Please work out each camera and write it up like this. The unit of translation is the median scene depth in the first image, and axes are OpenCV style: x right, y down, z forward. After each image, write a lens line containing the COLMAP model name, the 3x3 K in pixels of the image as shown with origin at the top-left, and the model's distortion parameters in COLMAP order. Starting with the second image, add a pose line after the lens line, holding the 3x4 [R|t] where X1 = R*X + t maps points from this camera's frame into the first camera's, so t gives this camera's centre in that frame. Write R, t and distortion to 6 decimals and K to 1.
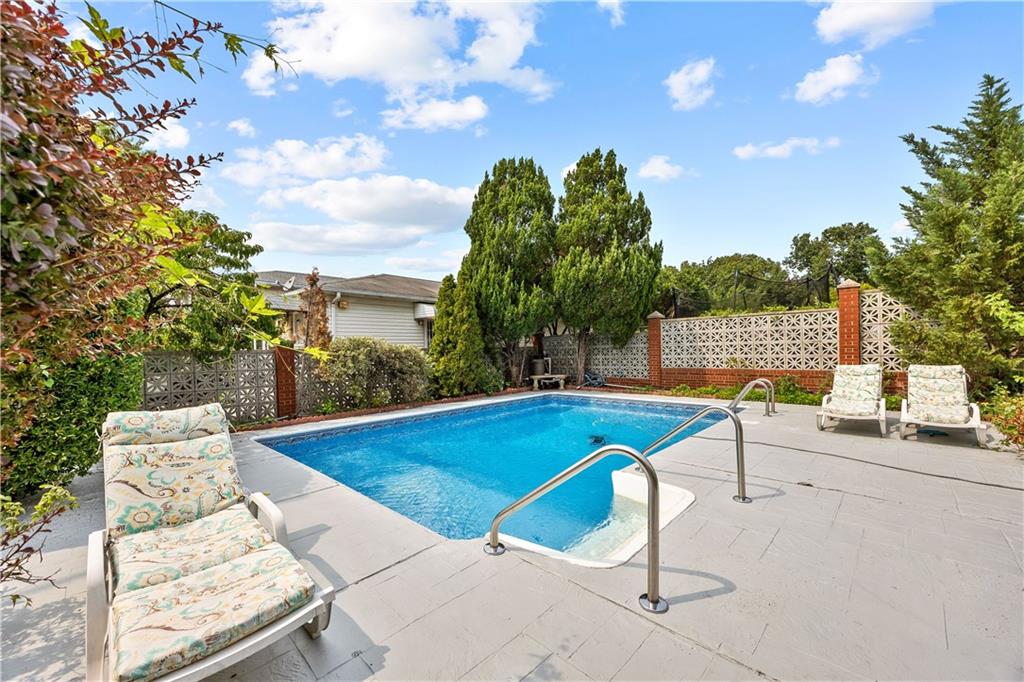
lens RADIAL K [[393.8, 0, 510.4], [0, 393.8, 344.7], [0, 0, 1]] dist [-0.000352, -0.000126]
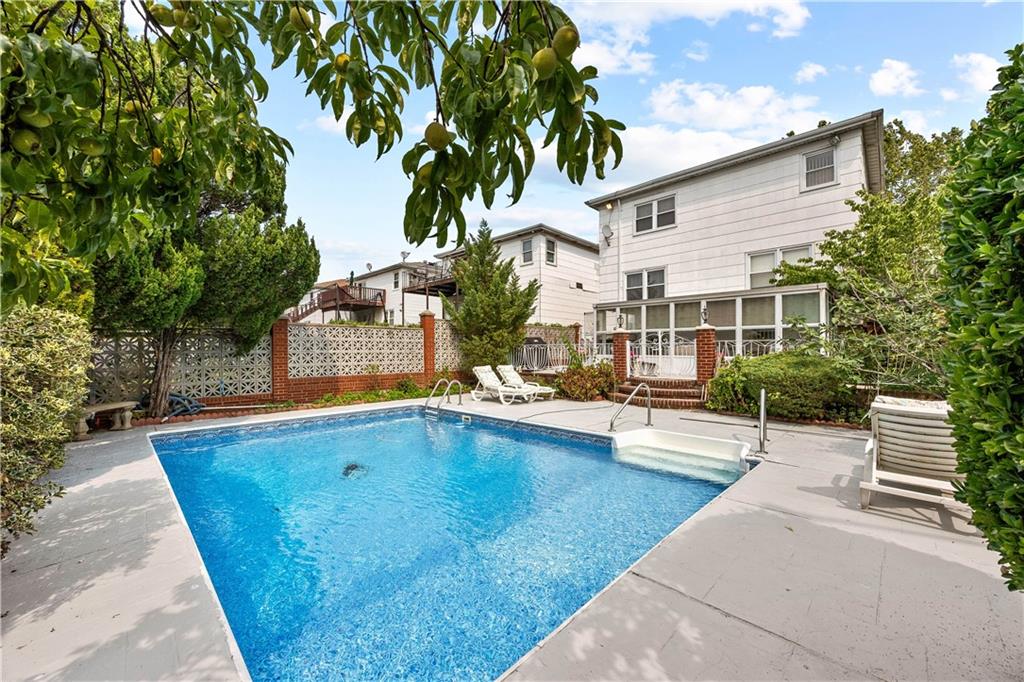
lens RADIAL K [[393.8, 0, 510.4], [0, 393.8, 344.7], [0, 0, 1]] dist [-0.000352, -0.000126]
pose [[0.011103, 0.041890, 0.999061, -0.493708], [-0.003182, 0.999119, -0.041857, 0.021052], [-0.999933, -0.002714, 0.011227, 0.540976]]
